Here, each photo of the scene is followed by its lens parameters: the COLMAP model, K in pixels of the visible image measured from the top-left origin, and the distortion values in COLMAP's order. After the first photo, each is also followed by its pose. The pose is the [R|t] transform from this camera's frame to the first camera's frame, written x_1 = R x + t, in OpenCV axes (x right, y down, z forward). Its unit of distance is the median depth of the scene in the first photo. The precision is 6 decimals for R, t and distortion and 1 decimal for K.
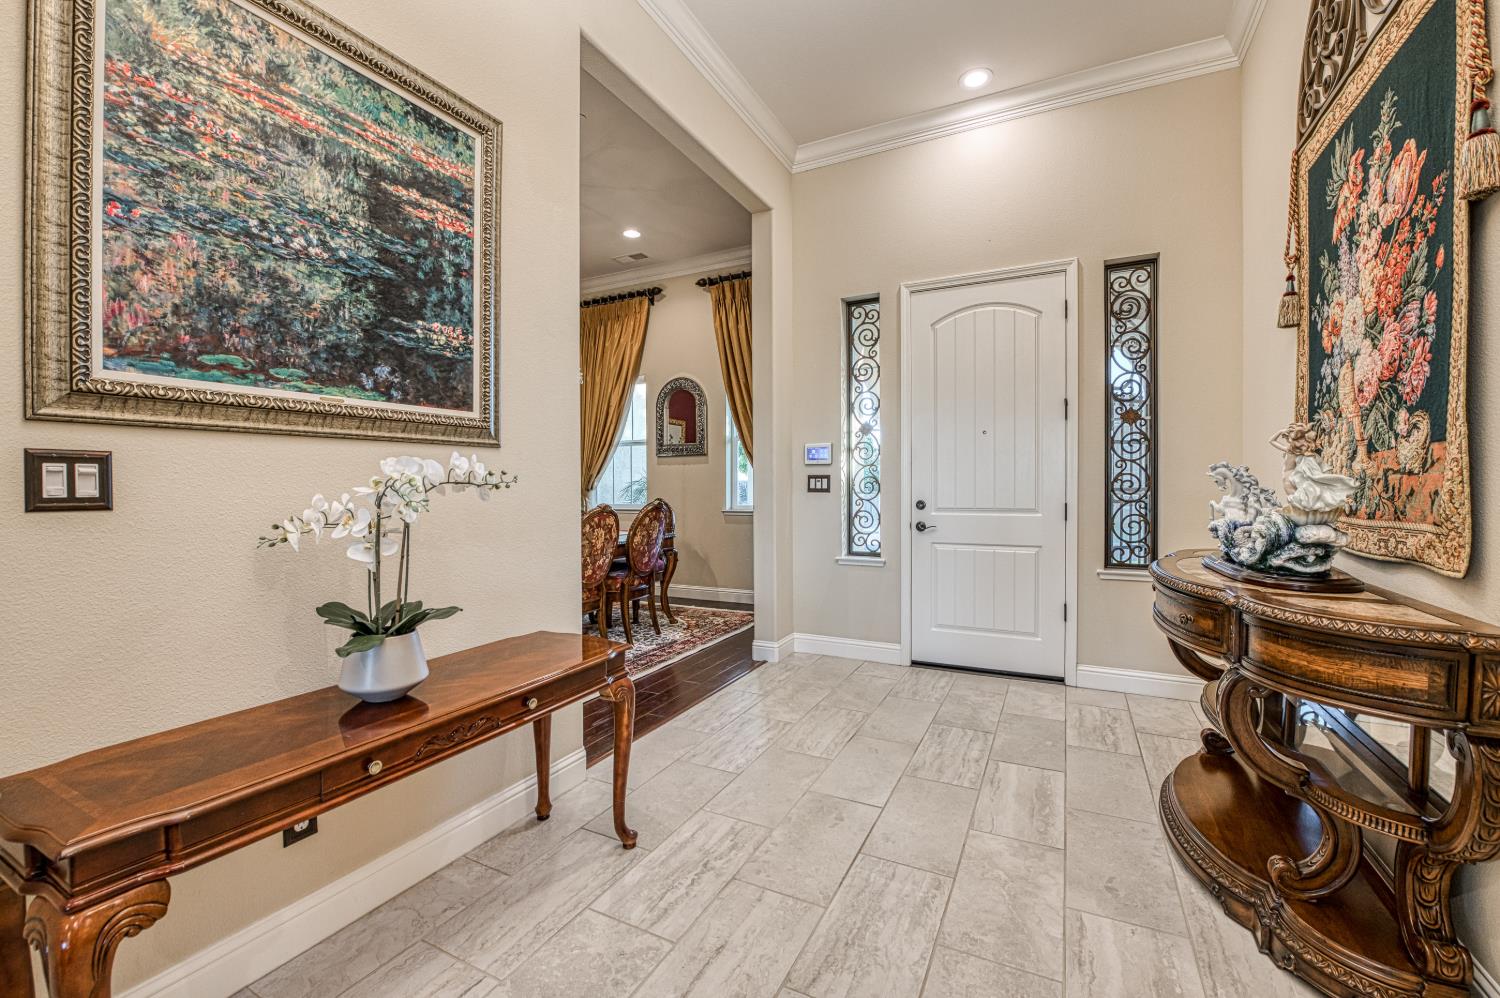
lens RADIAL K [[608.8, 0, 750.0], [0, 608.8, 499.0], [0, 0, 1]] dist [-0.029653, -0.000012]
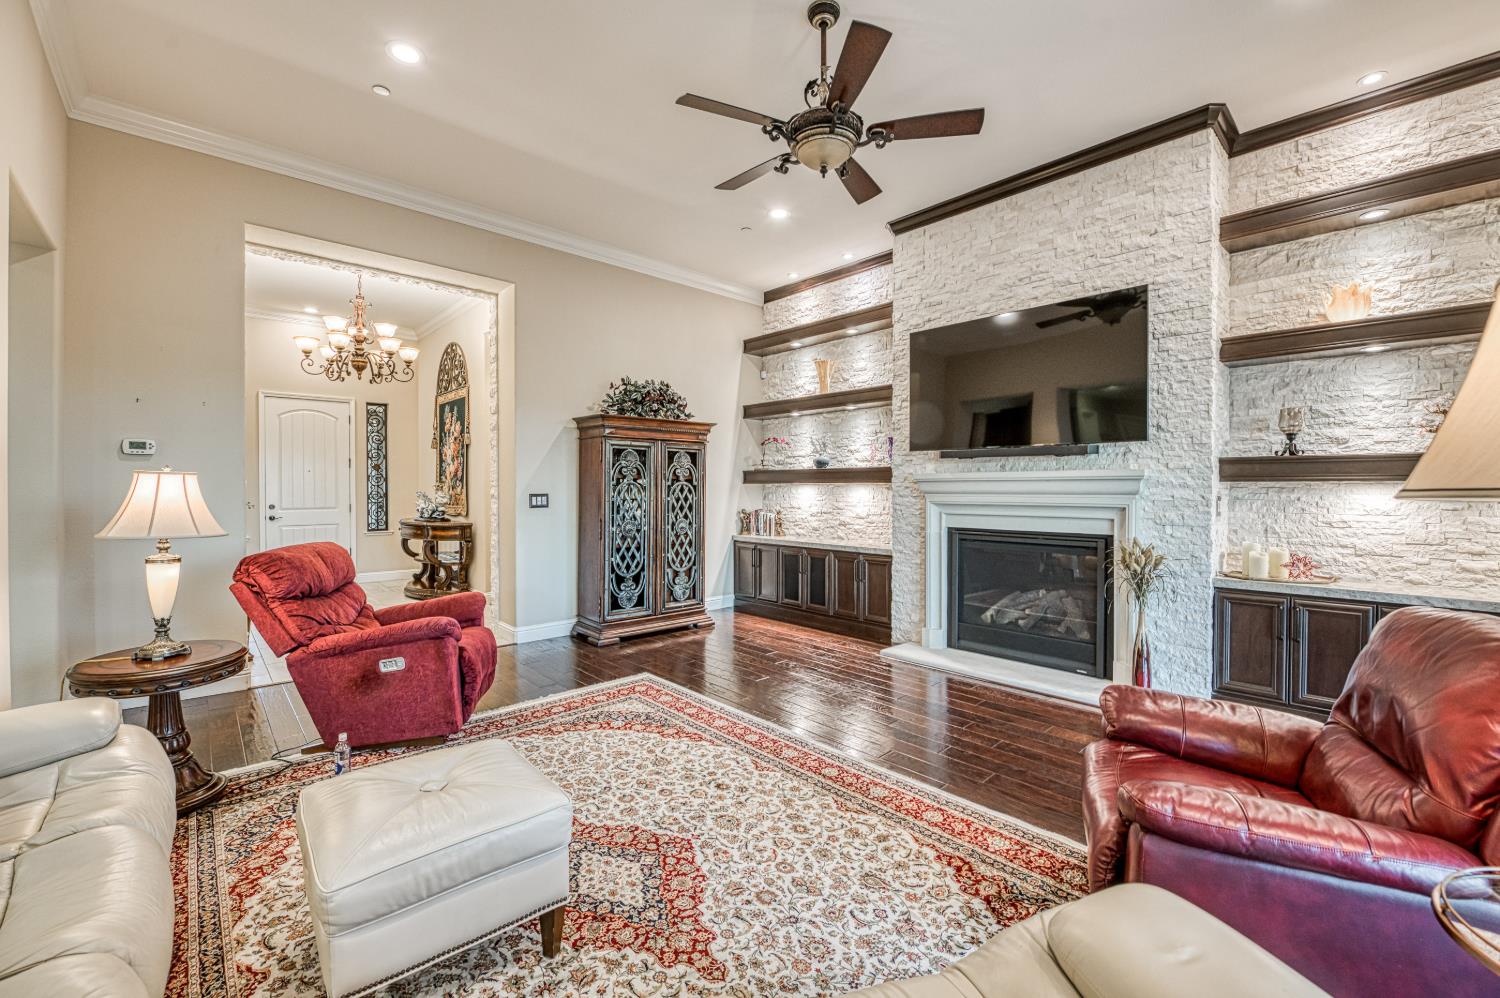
lens RADIAL K [[607.4, 0, 746.2], [0, 607.4, 494.0], [0, 0, 1]] dist [-0.016858, -0.000252]
pose [[0.336584, -0.006087, 0.941634, -0.893534], [0.017910, 0.999840, 0.000061, -0.004042], [-0.941483, 0.016844, 0.336639, -0.941315]]
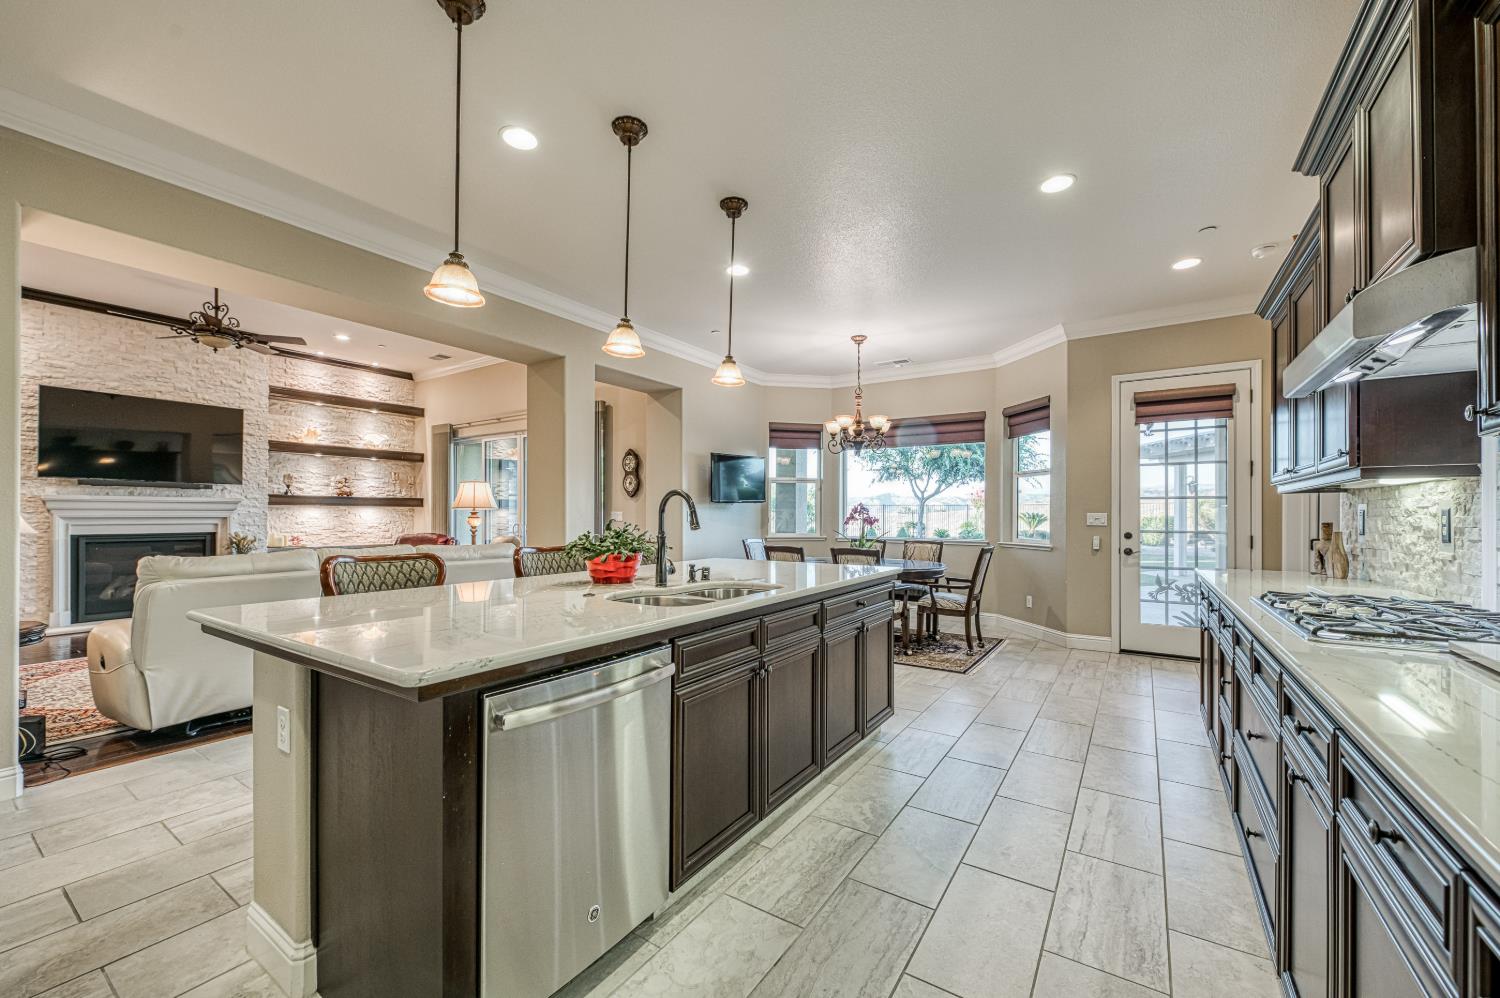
lens RADIAL K [[585.3, 0, 754.3], [0, 585.3, 511.2], [0, 0, 1]] dist [0.002887, -0.000474]
pose [[-0.994923, 0.002085, 0.100616, -1.532004], [0.003280, 0.999926, 0.011713, -0.006413], [-0.100584, 0.011984, -0.994856, 0.310618]]
